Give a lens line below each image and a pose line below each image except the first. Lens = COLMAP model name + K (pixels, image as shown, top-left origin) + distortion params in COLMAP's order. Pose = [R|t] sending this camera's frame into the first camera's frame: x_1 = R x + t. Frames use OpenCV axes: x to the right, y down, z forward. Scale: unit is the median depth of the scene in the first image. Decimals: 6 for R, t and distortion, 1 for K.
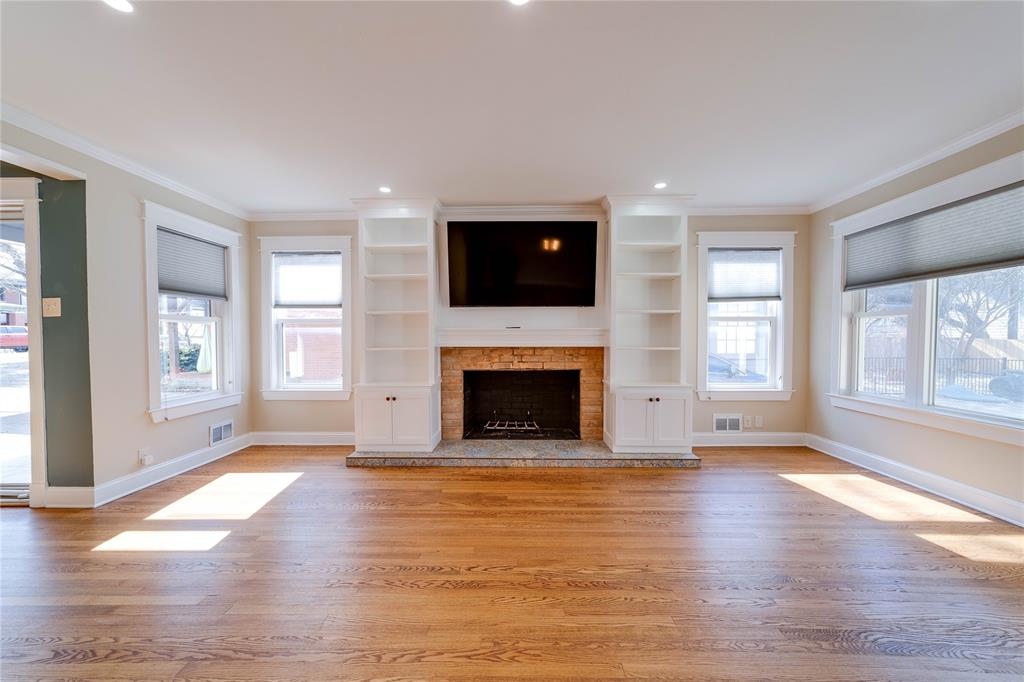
lens RADIAL K [[395.0, 0, 512.1], [0, 395.0, 343.4], [0, 0, 1]] dist [-0.003360, 0.002696]
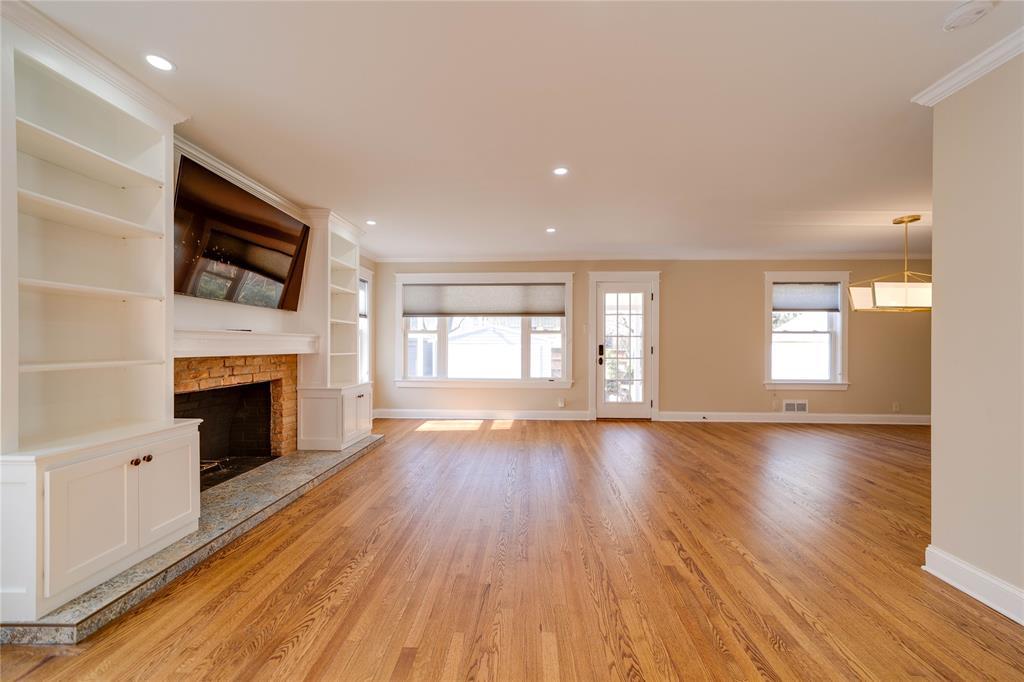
lens RADIAL K [[395.0, 0, 509.5], [0, 395.0, 346.5], [0, 0, 1]] dist [-0.003360, 0.002696]
pose [[0.027470, -0.001048, 0.999622, -0.726278], [0.010559, 0.999944, 0.000758, -0.003839], [-0.999567, 0.010534, 0.027480, 0.451939]]
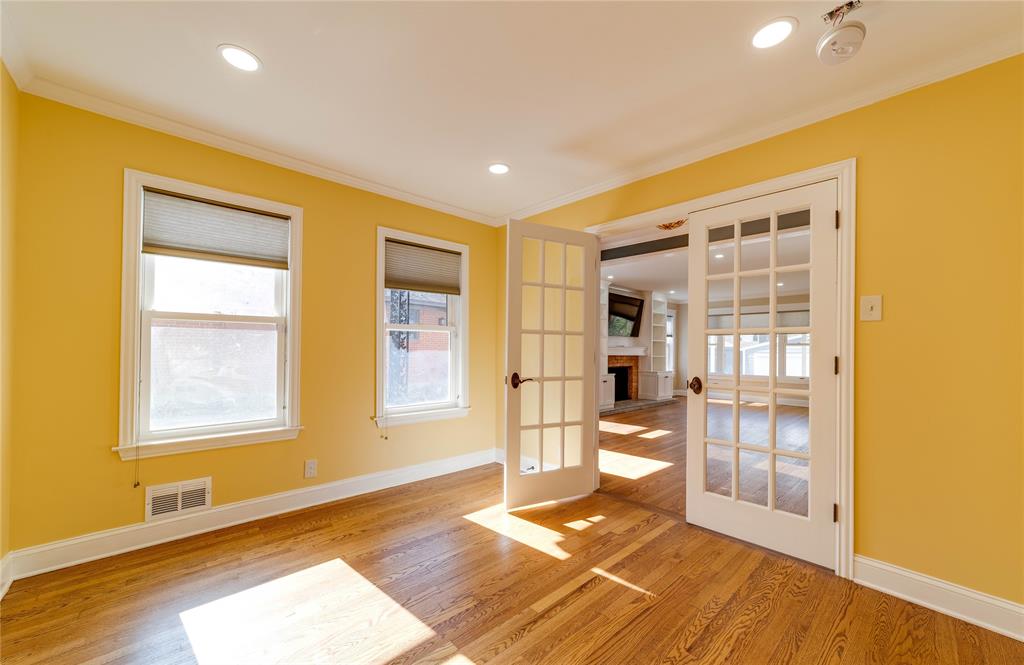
lens RADIAL K [[400.2, 0, 508.5], [0, 400.2, 346.8], [0, 0, 1]] dist [-0.006456, 0.004414]
pose [[0.710679, 0.016432, 0.703325, -1.855574], [-0.004729, 0.999816, -0.018581, 0.004641], [-0.703501, 0.009879, 0.710626, -0.076706]]
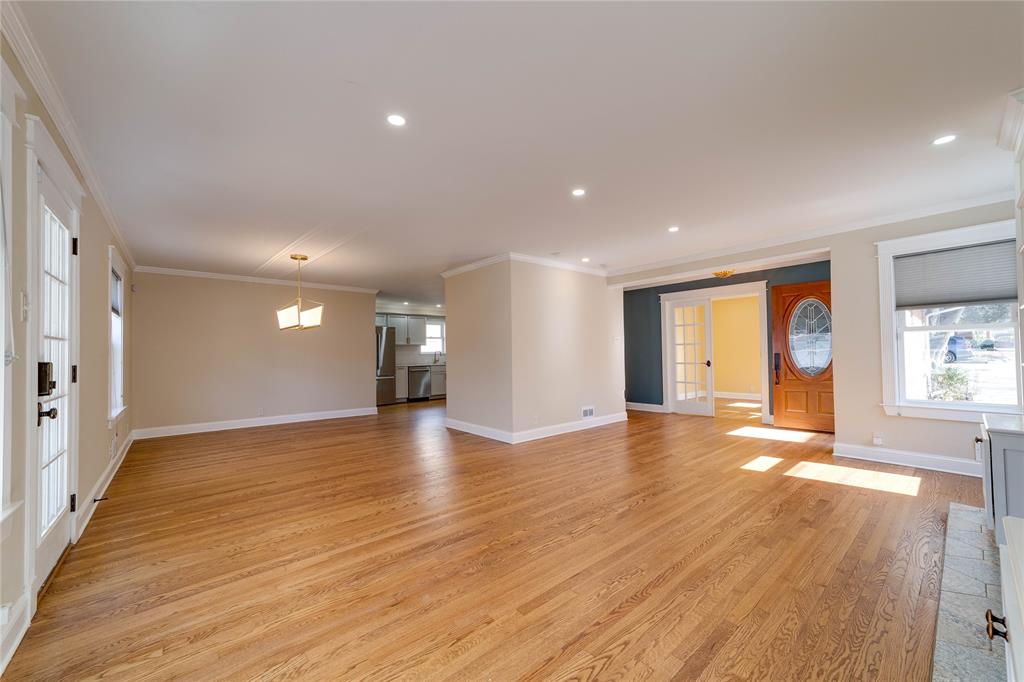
lens RADIAL K [[395.0, 0, 514.9], [0, 395.0, 343.6], [0, 0, 1]] dist [-0.003360, 0.002696]
pose [[-0.738143, -0.000600, -0.674644, 0.636686], [0.008022, 0.999921, -0.009666, -0.018832], [0.674597, -0.012547, -0.738080, 0.869936]]
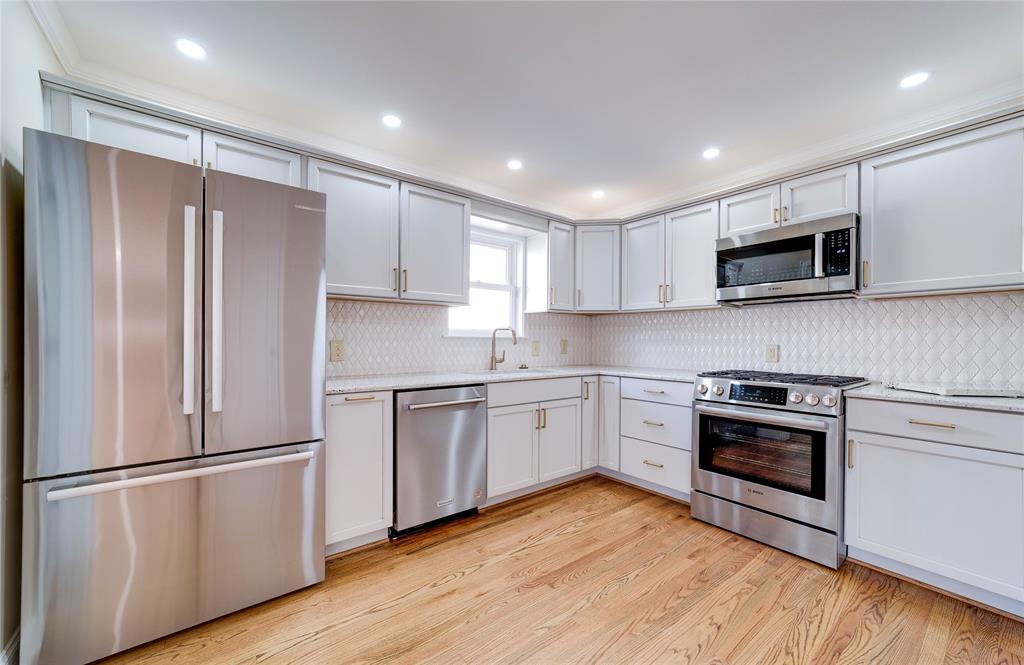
lens RADIAL K [[400.2, 0, 514.3], [0, 400.2, 339.8], [0, 0, 1]] dist [-0.006456, 0.004414]
pose [[-0.758032, -0.001230, -0.652216, -0.267065], [-0.013866, 0.999803, 0.014230, 0.012230], [0.652070, 0.019831, -0.757900, -0.816758]]
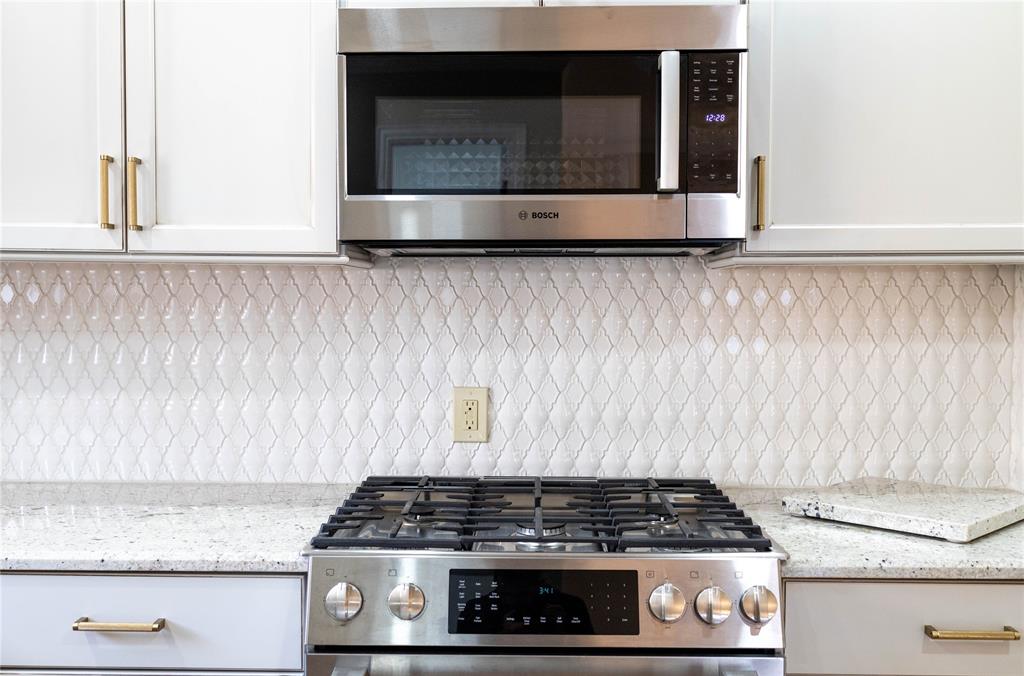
lens RADIAL K [[1014.6, 0, 514.3], [0, 1014.6, 335.0], [0, 0, 1]] dist [0.009037, 0.000000]
pose [[0.022865, 0.032867, -0.999198, -0.503770], [-0.021942, 0.999235, 0.032366, -0.022501], [0.999498, 0.021185, 0.023569, -1.038922]]
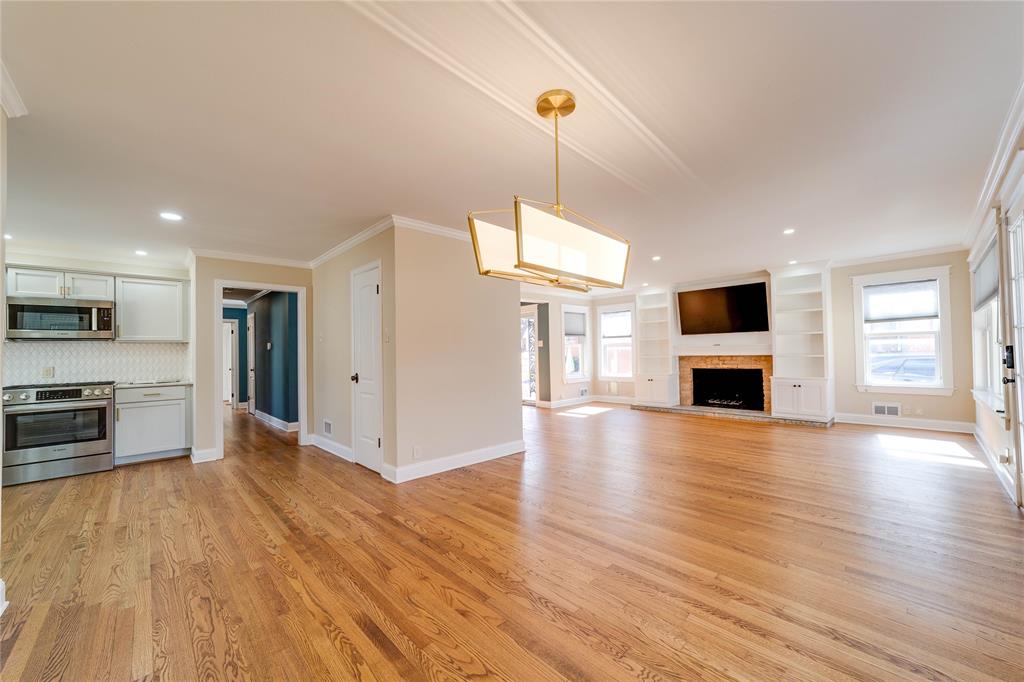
lens RADIAL K [[395.0, 0, 516.8], [0, 395.0, 345.0], [0, 0, 1]] dist [-0.003360, 0.002696]
pose [[0.716220, -0.025580, -0.697405, 0.601526], [0.007598, 0.999555, -0.028859, 0.005736], [0.697833, 0.015371, 0.716096, -0.929767]]
